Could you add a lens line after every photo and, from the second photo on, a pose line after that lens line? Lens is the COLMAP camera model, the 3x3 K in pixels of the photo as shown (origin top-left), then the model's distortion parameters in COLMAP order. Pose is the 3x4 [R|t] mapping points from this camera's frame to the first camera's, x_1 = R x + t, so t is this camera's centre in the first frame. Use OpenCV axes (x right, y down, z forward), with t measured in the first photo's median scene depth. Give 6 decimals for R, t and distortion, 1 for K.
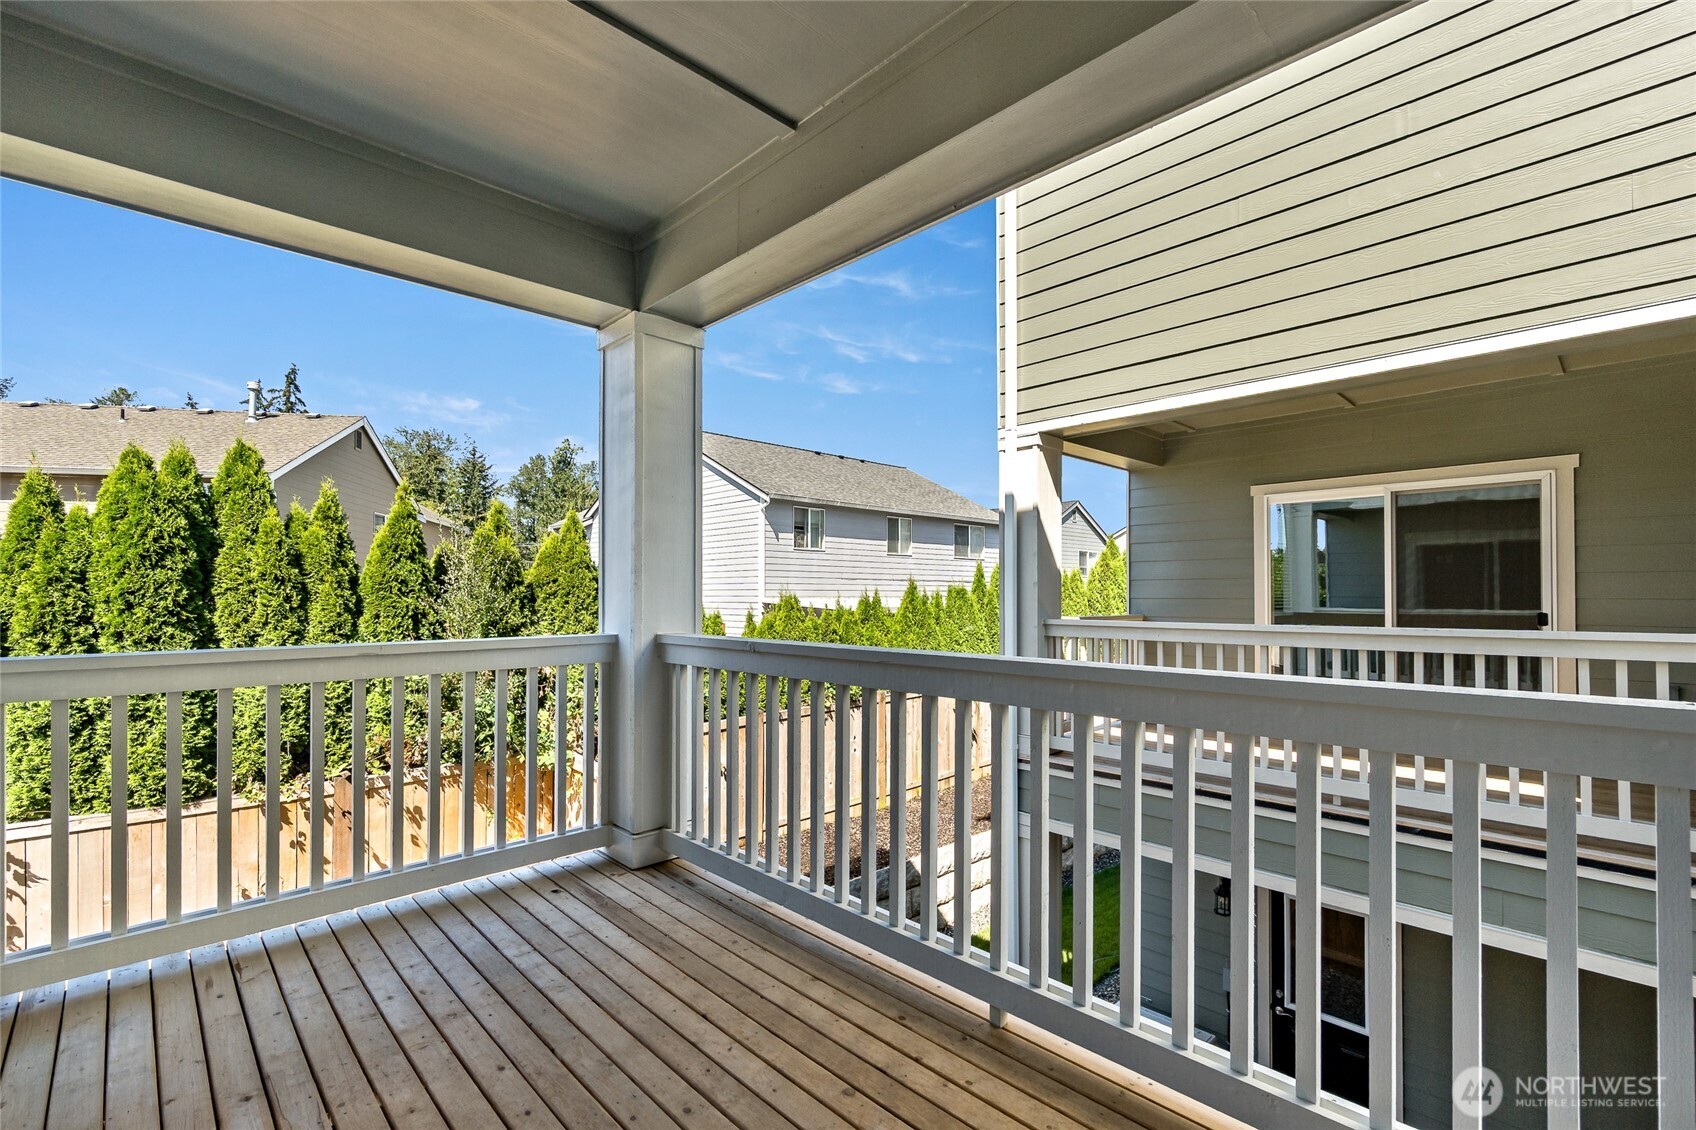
lens RADIAL K [[746.7, 0, 860.2], [0, 746.7, 594.0], [0, 0, 1]] dist [-0.004349, 0.000817]
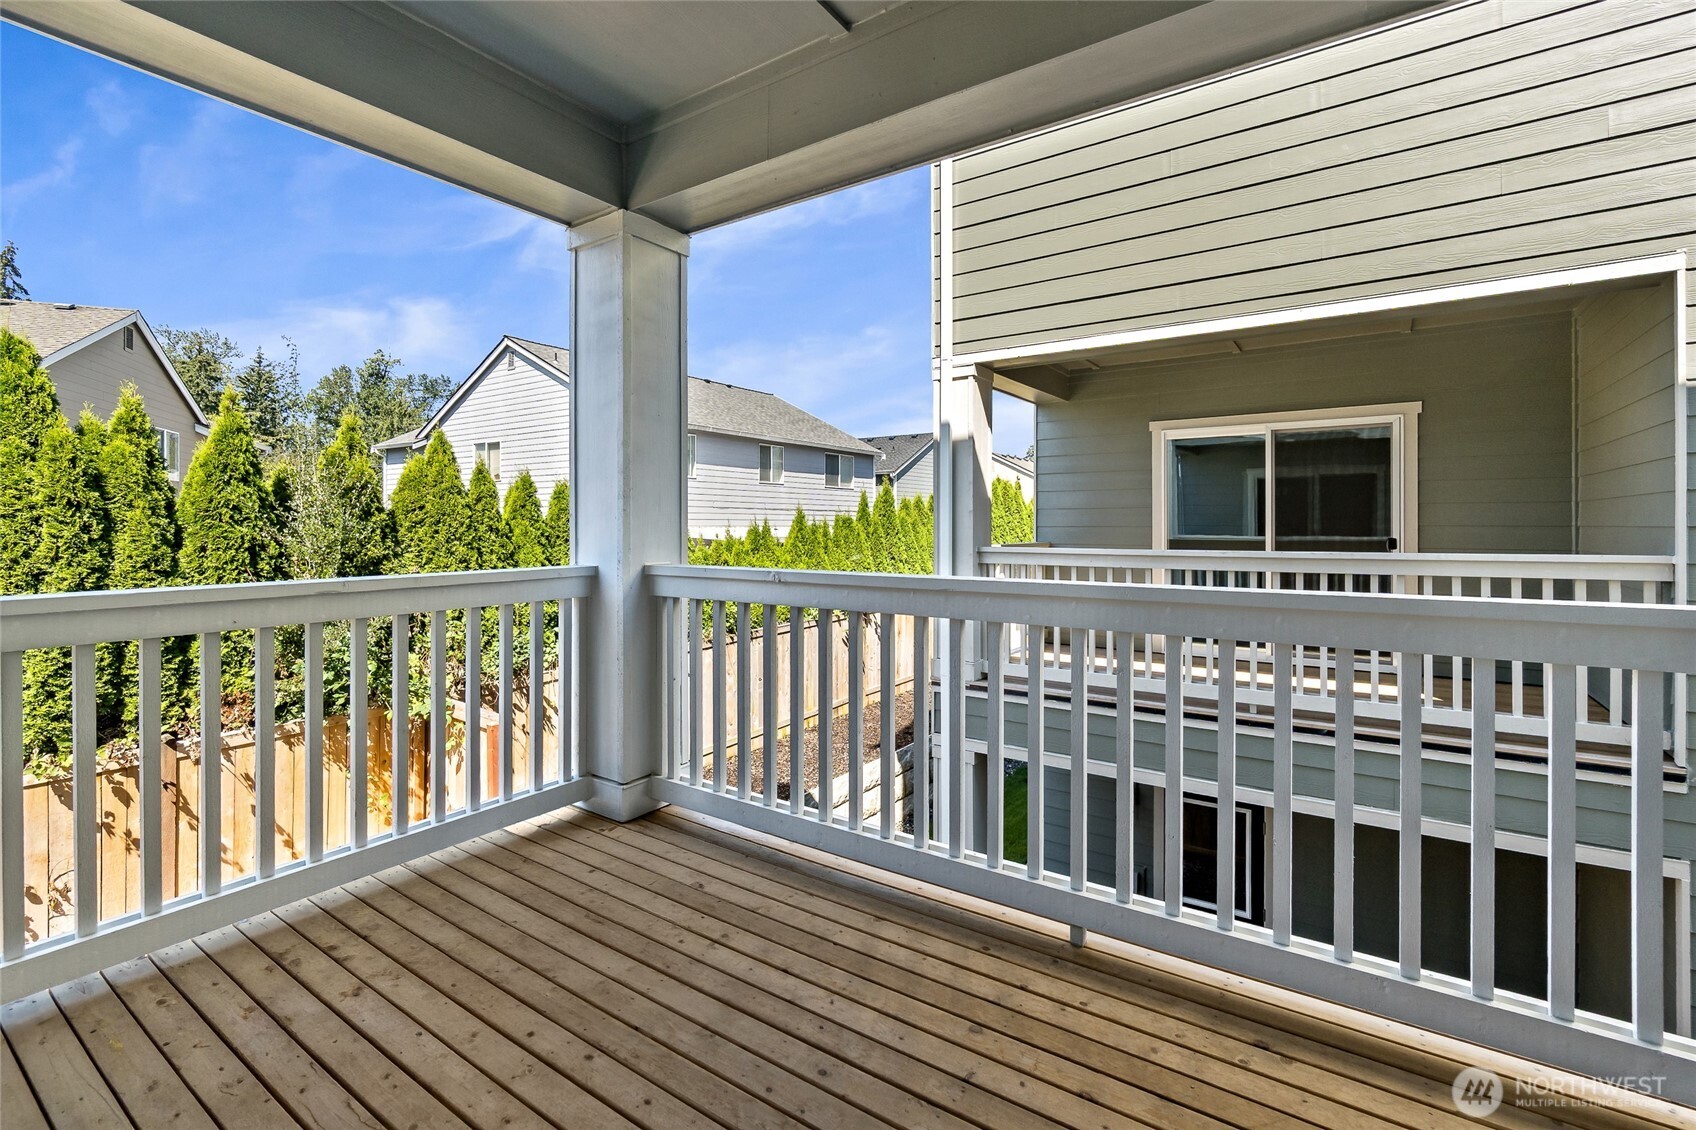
lens RADIAL K [[746.7, 0, 868.6], [0, 746.7, 532.8], [0, 0, 1]] dist [-0.004349, 0.000817]
pose [[0.978346, -0.003765, 0.206942, -0.115395], [0.000938, 0.999905, 0.013759, 0.000915], [-0.206974, -0.013266, 0.978256, 0.026465]]
